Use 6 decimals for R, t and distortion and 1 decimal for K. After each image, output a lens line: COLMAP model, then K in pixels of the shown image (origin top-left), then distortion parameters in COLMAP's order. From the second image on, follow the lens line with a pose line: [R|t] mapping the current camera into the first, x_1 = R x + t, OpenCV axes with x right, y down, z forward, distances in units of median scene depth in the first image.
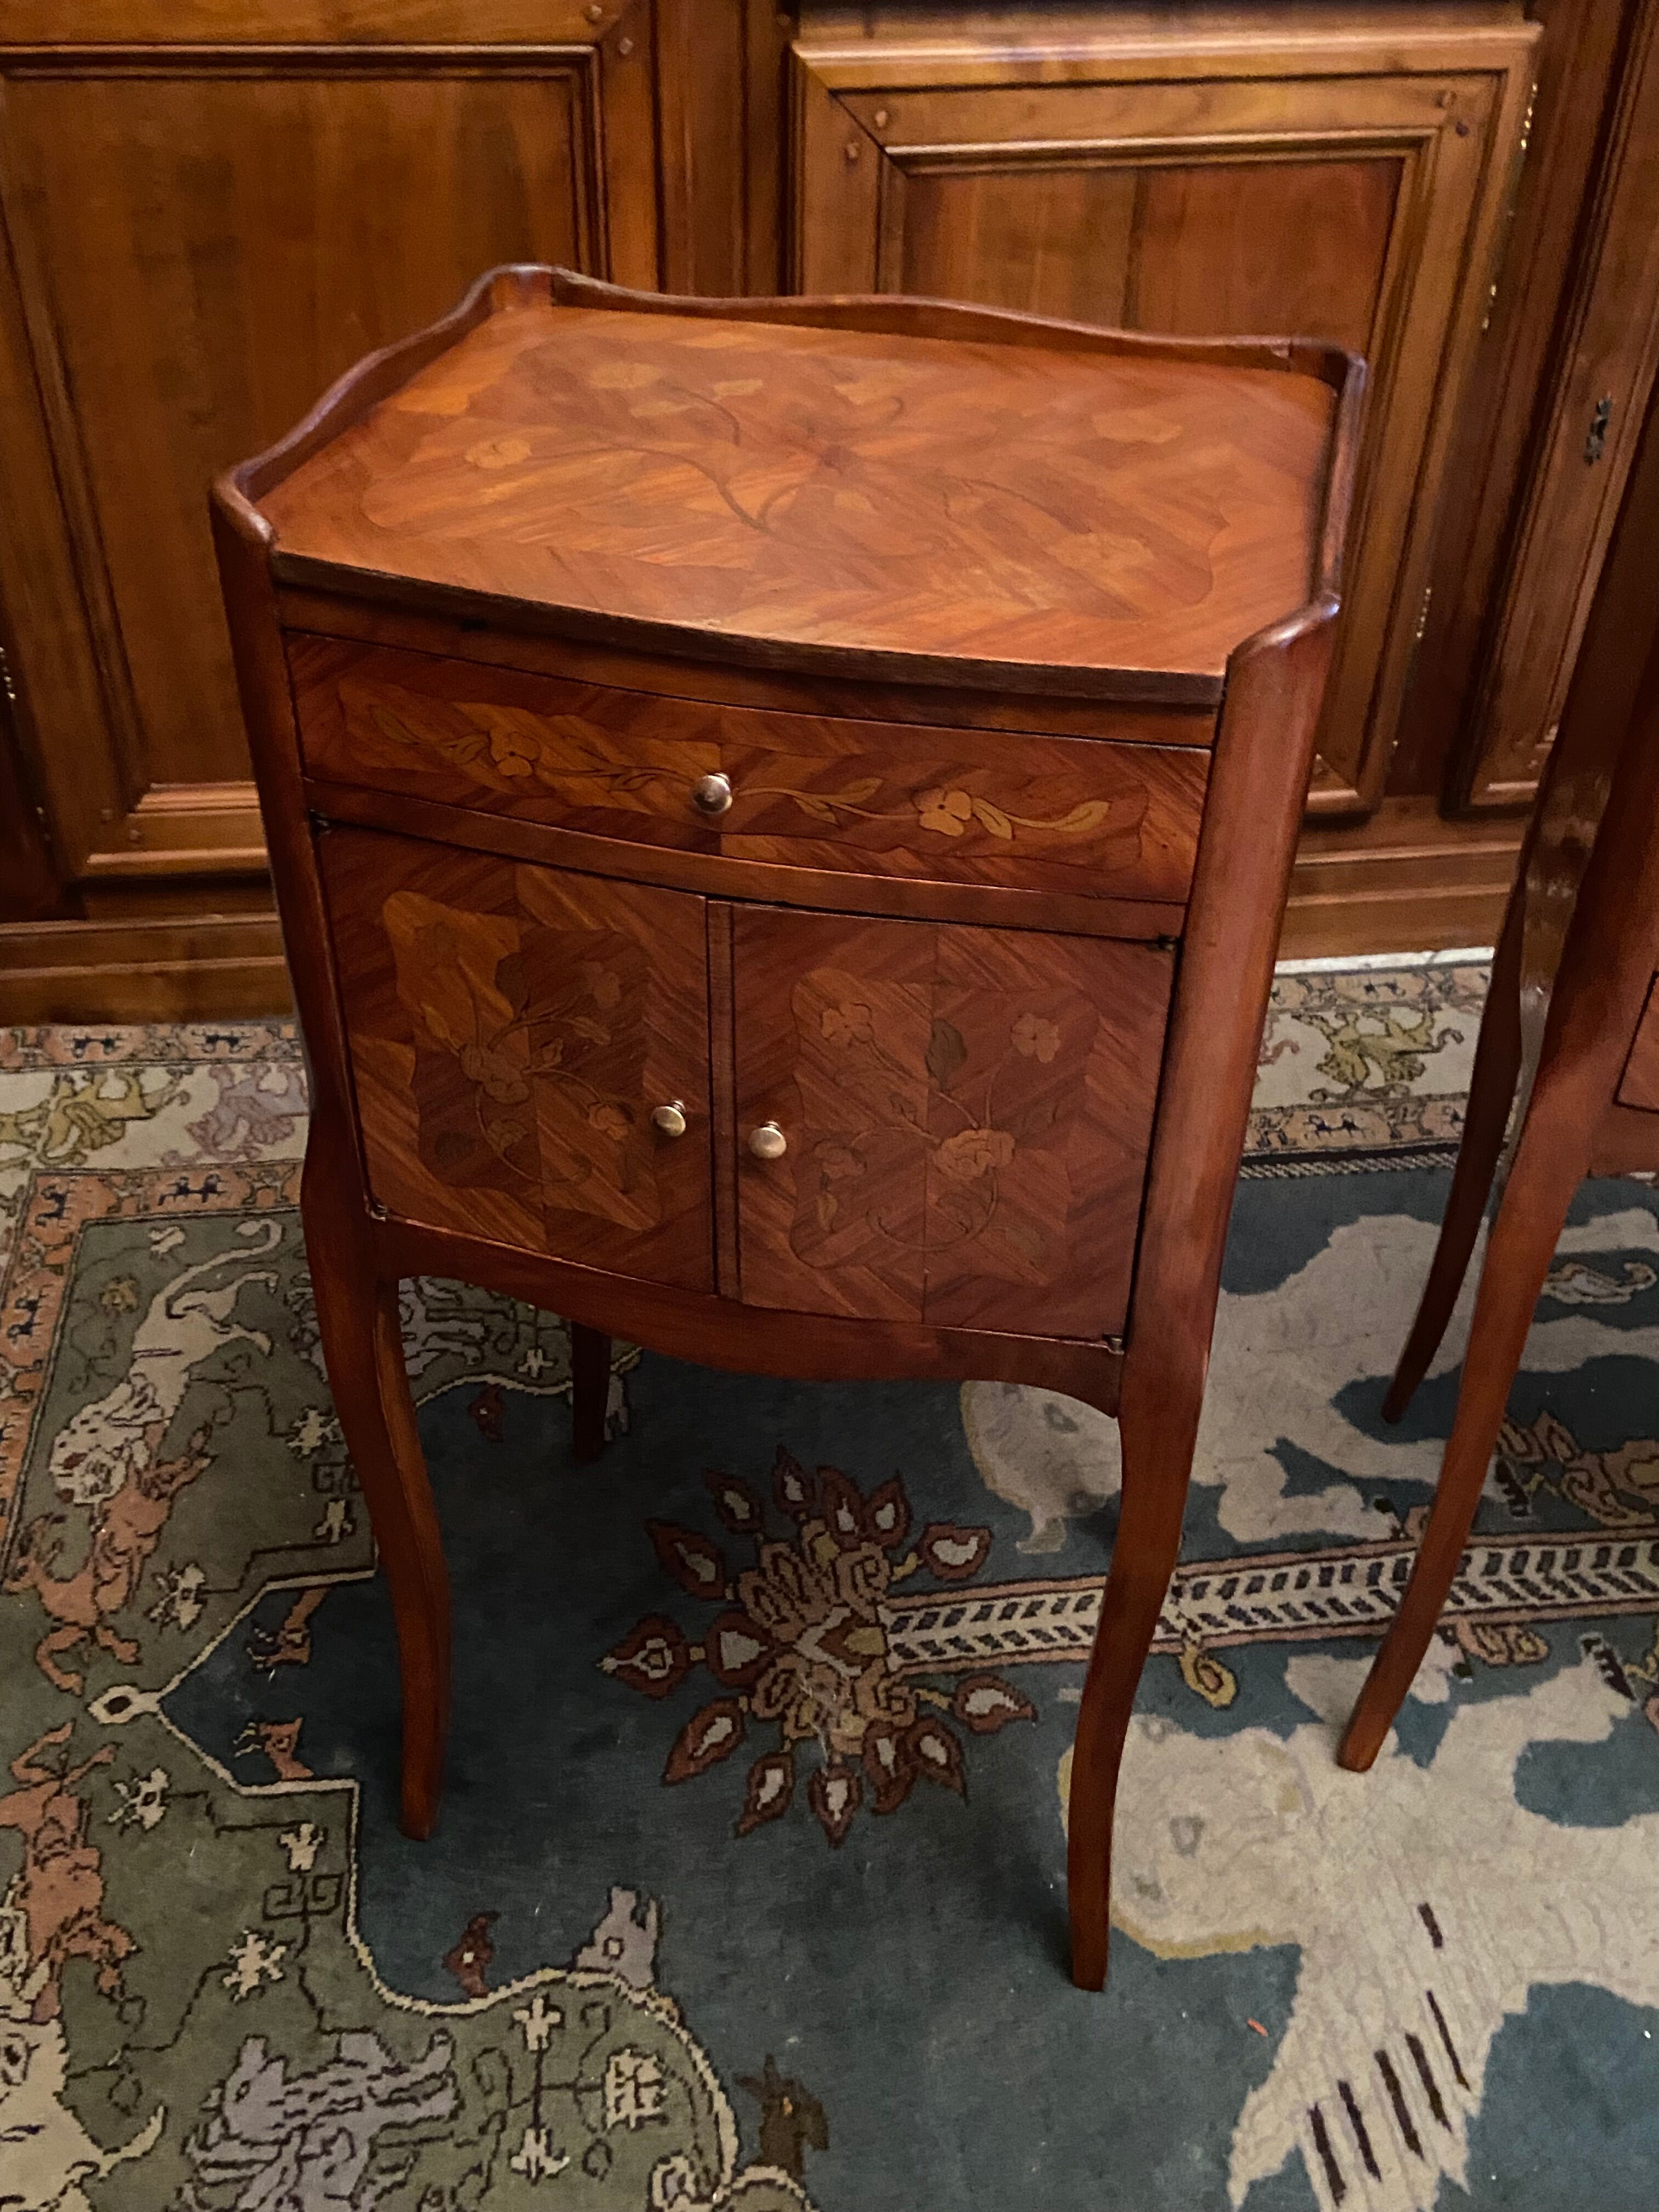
lens RADIAL K [[2084.3, 0, 793.4], [0, 2084.3, 1098.5], [0, 0, 1]] dist [0.074598, 0.000000]
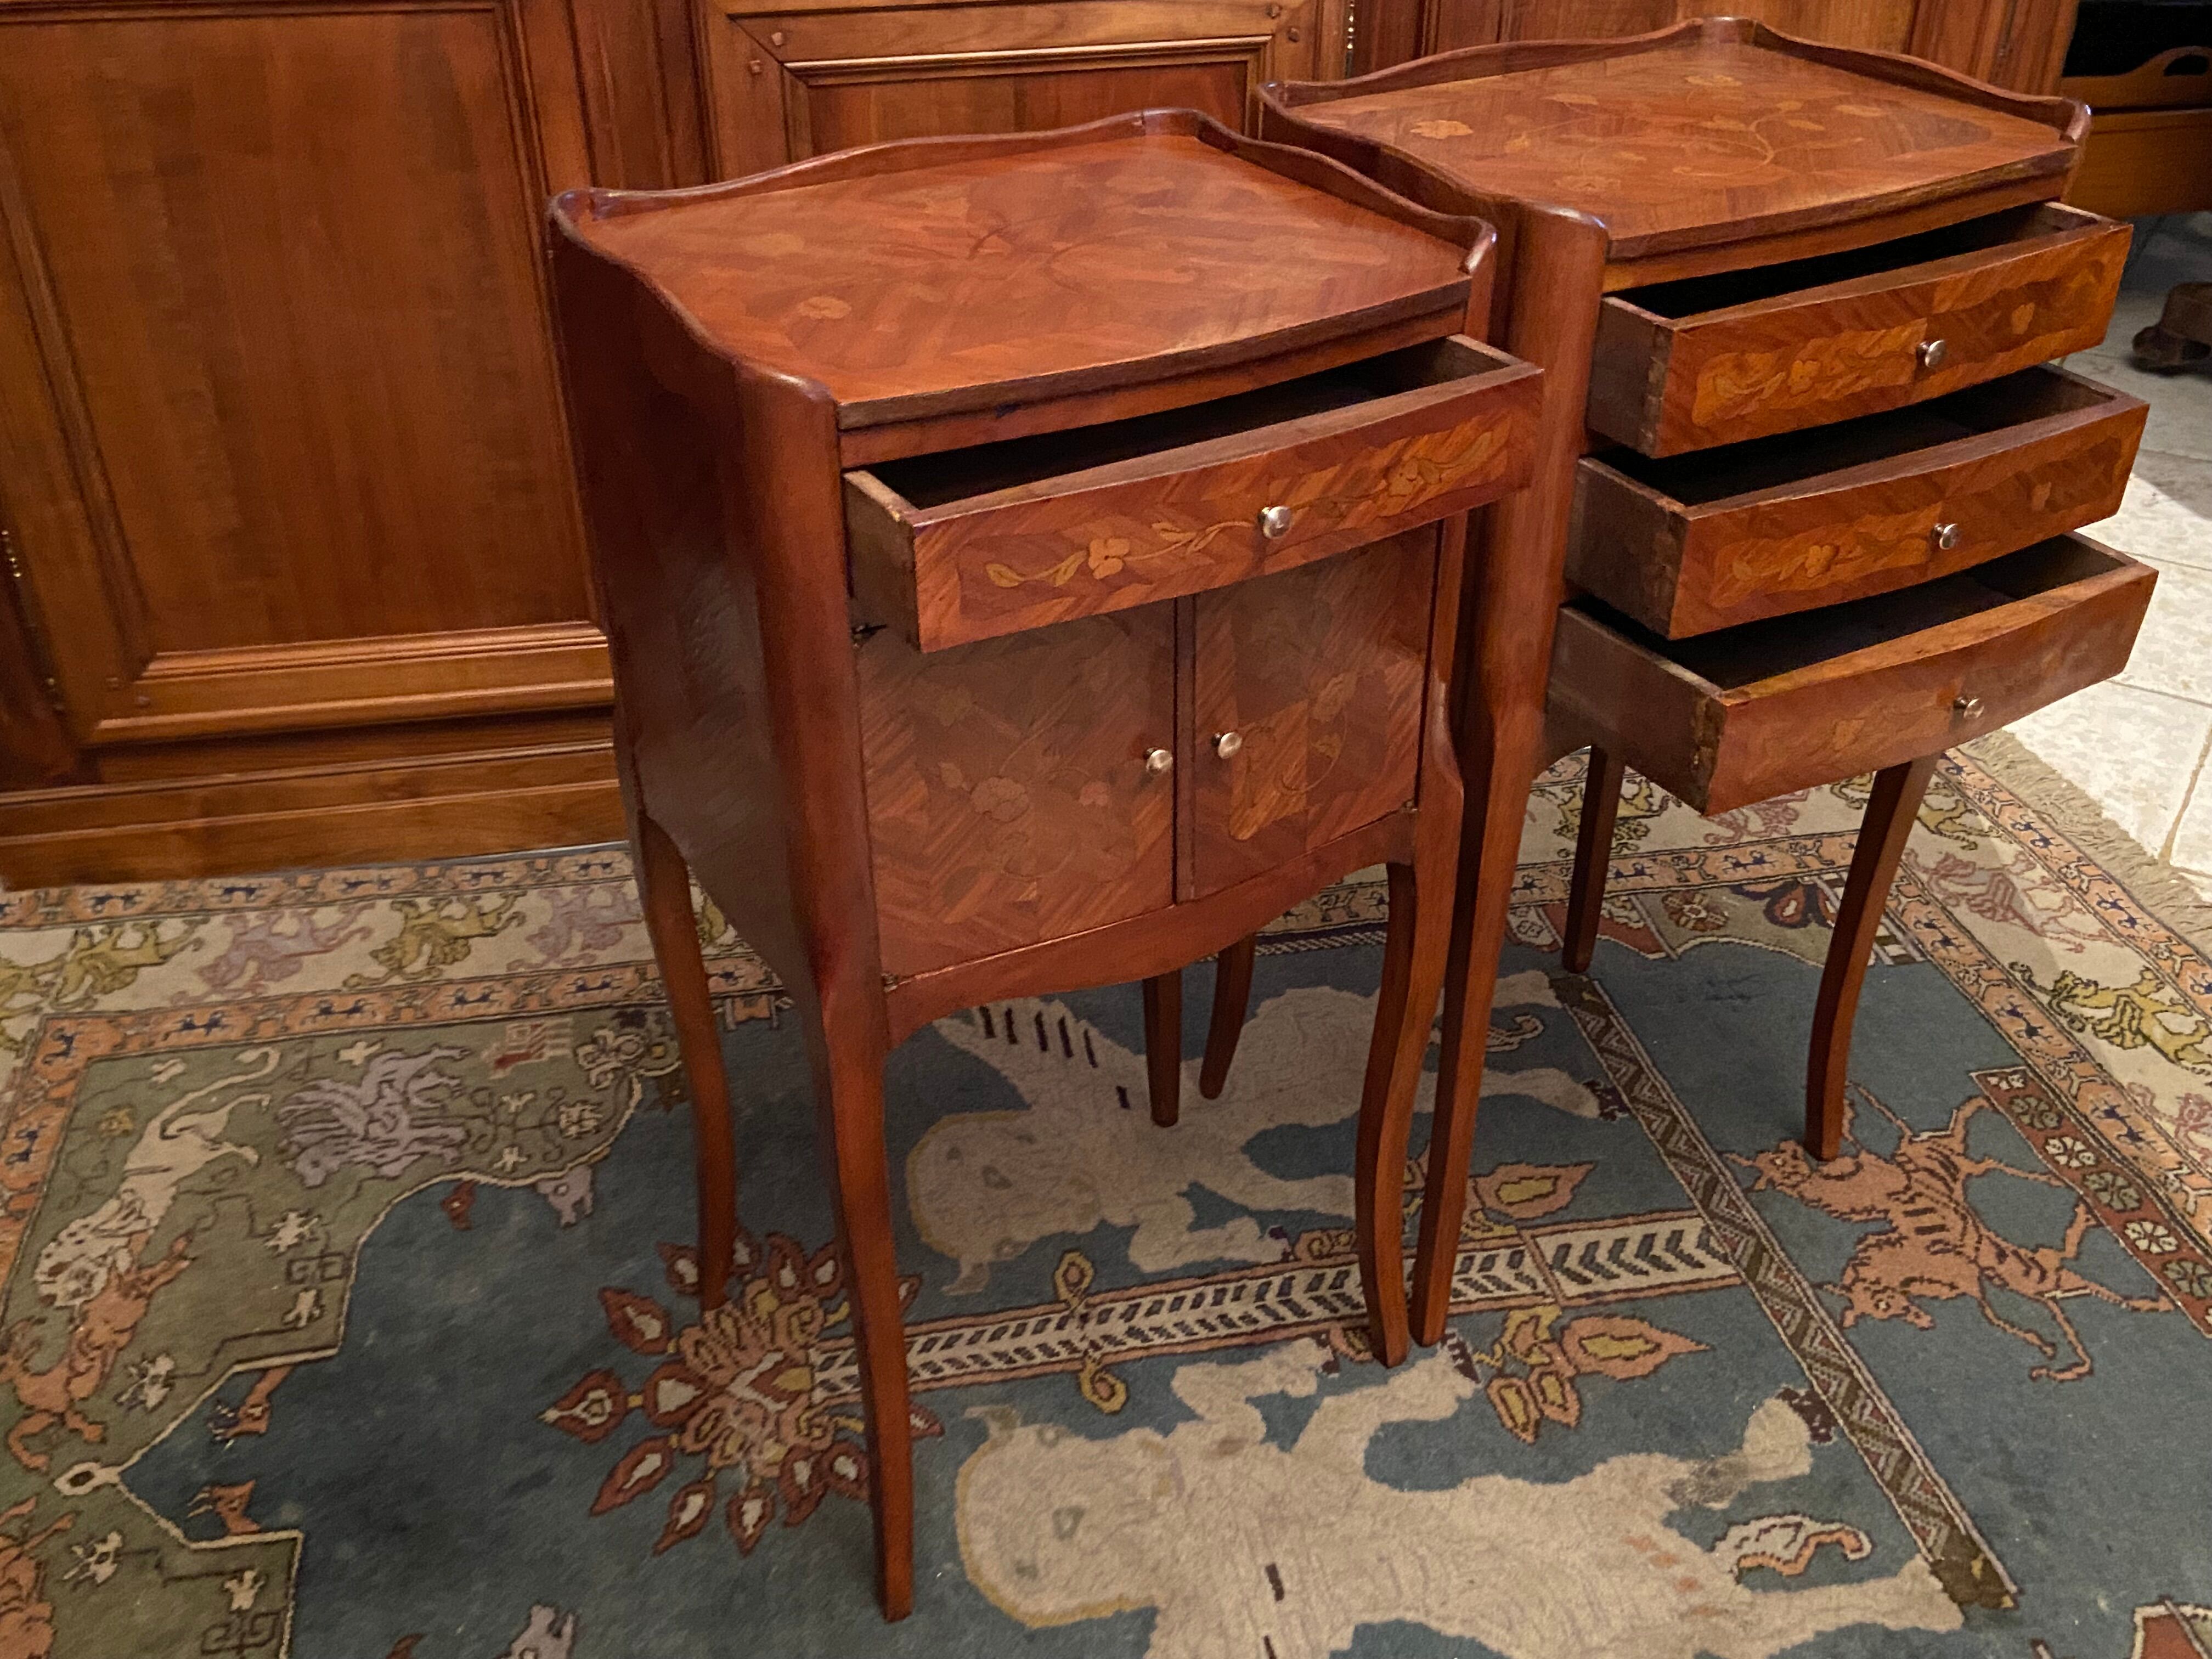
lens RADIAL K [[2084.3, 0, 1090.5], [0, 2084.3, 839.6], [0, 0, 1]] dist [0.074598, 0.000000]
pose [[0.997788, -0.049702, 0.044145, 0.150966], [0.053075, 0.995472, -0.078854, 0.072039], [-0.040026, 0.081023, 0.995908, -0.113848]]
